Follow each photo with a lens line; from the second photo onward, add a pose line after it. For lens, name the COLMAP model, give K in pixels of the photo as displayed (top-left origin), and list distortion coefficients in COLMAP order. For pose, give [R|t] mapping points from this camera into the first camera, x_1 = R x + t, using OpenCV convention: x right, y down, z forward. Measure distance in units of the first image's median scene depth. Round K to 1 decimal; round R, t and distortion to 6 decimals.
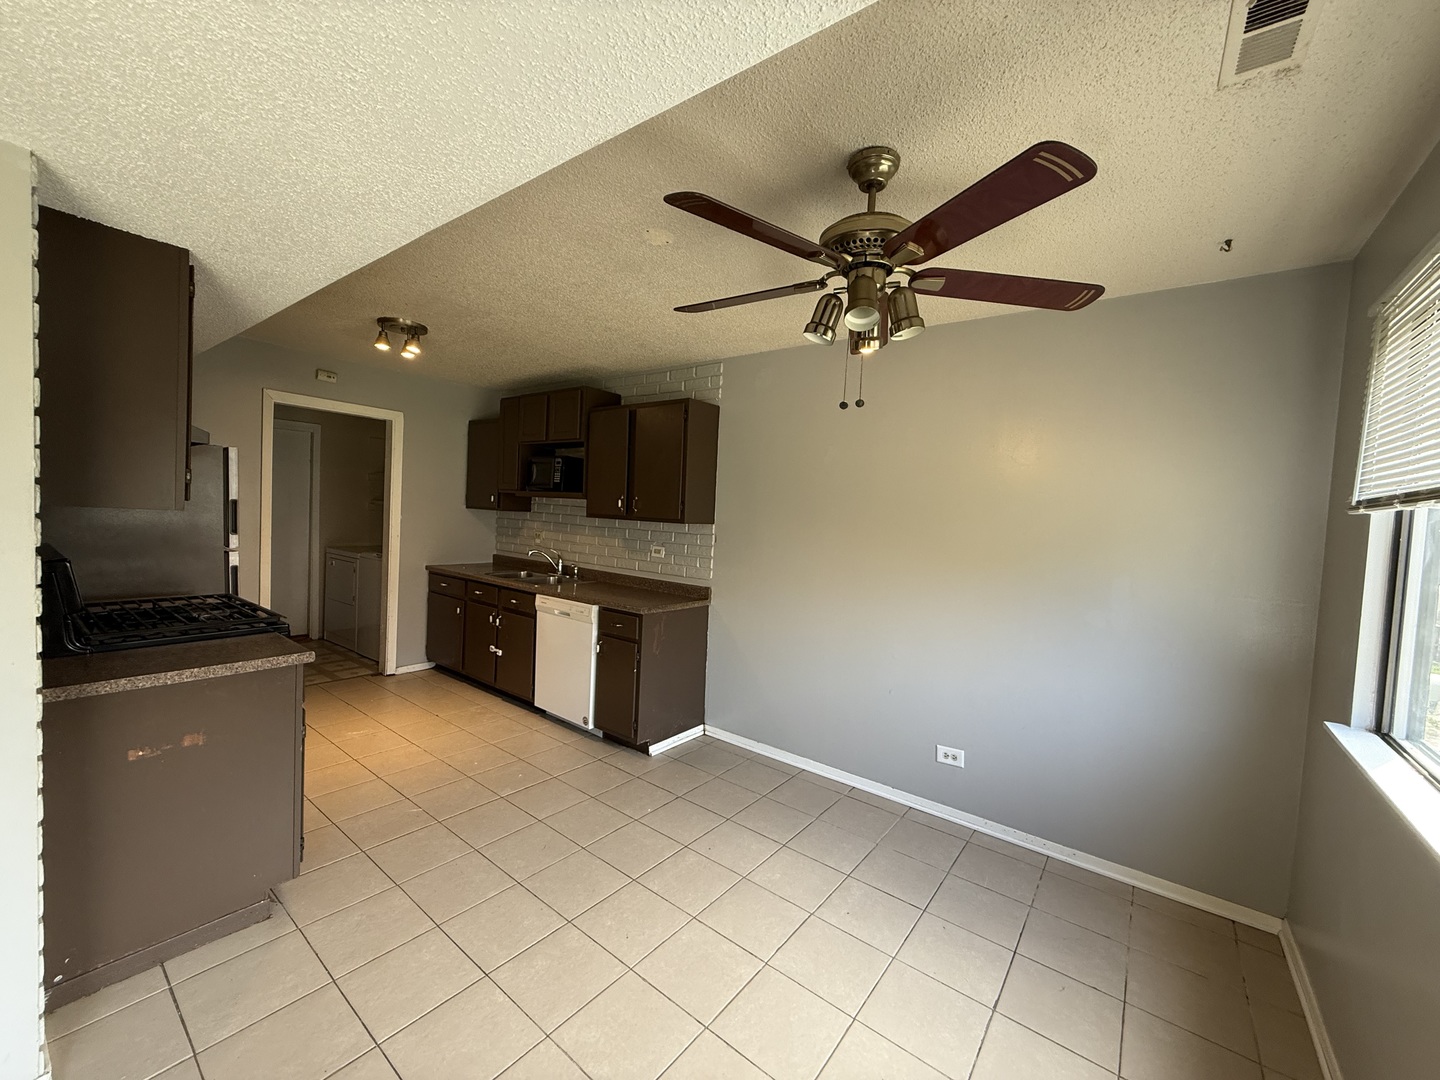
lens RADIAL K [[573.8, 0, 714.8], [0, 573.8, 536.4], [0, 0, 1]] dist [0.000865, -0.000355]
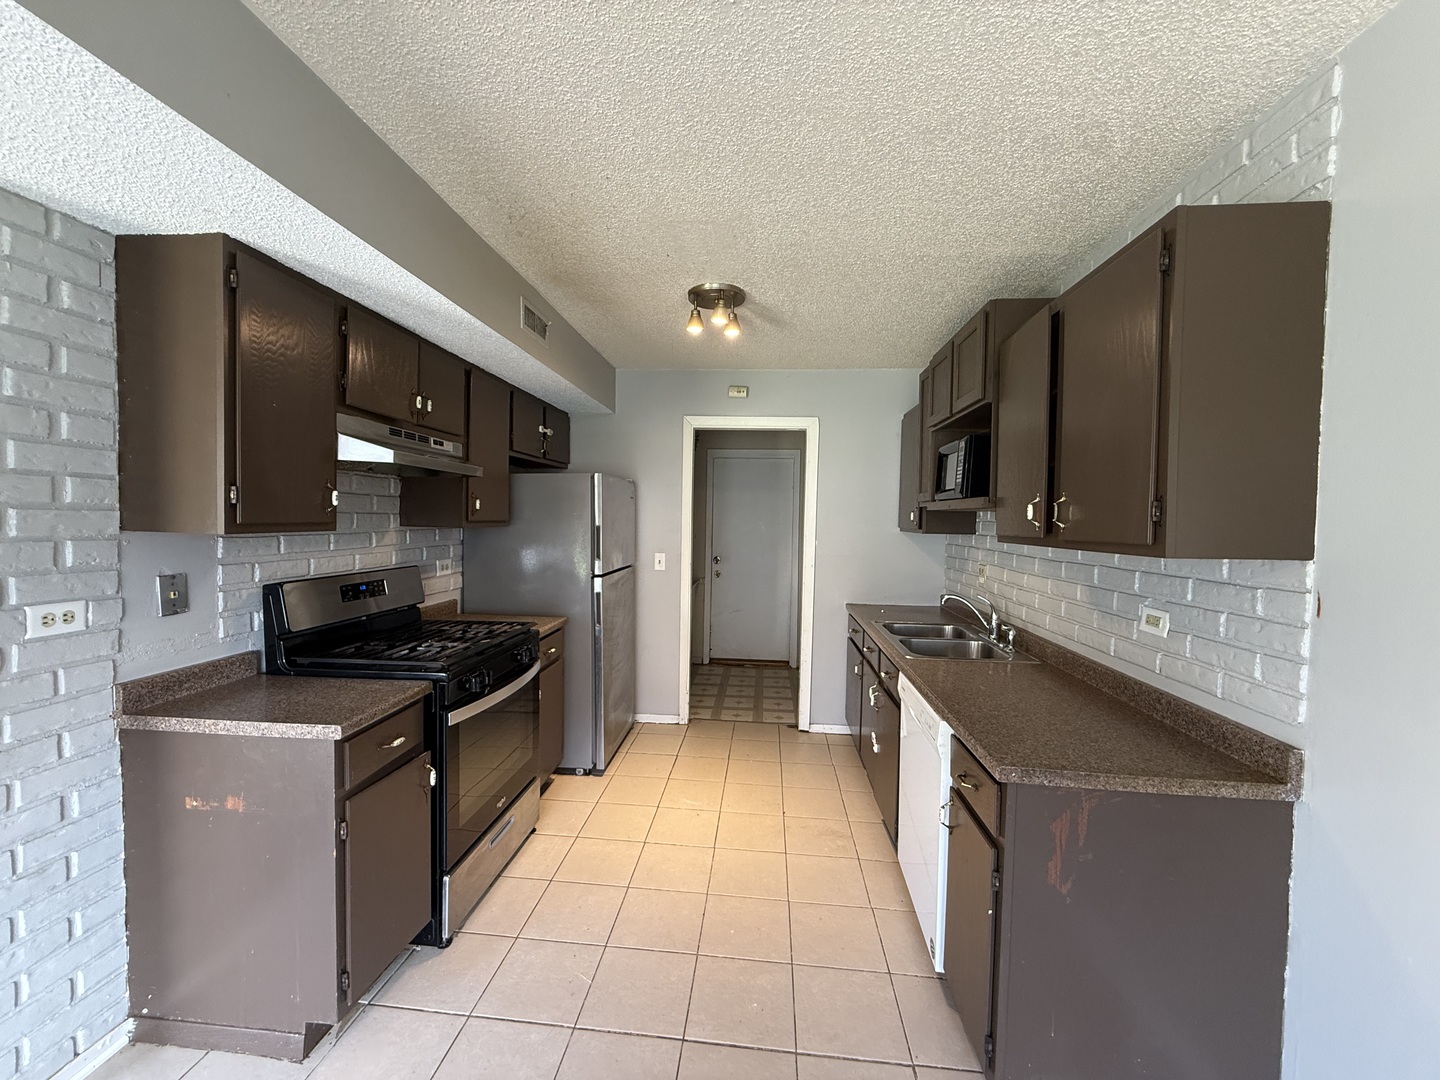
lens RADIAL K [[573.8, 0, 716.5], [0, 573.8, 539.8], [0, 0, 1]] dist [0.000865, -0.000355]
pose [[0.540536, -0.008111, -0.841282, 0.090639], [-0.026785, 0.999281, -0.026845, -0.014913], [0.840895, 0.037045, 0.539930, 0.522394]]
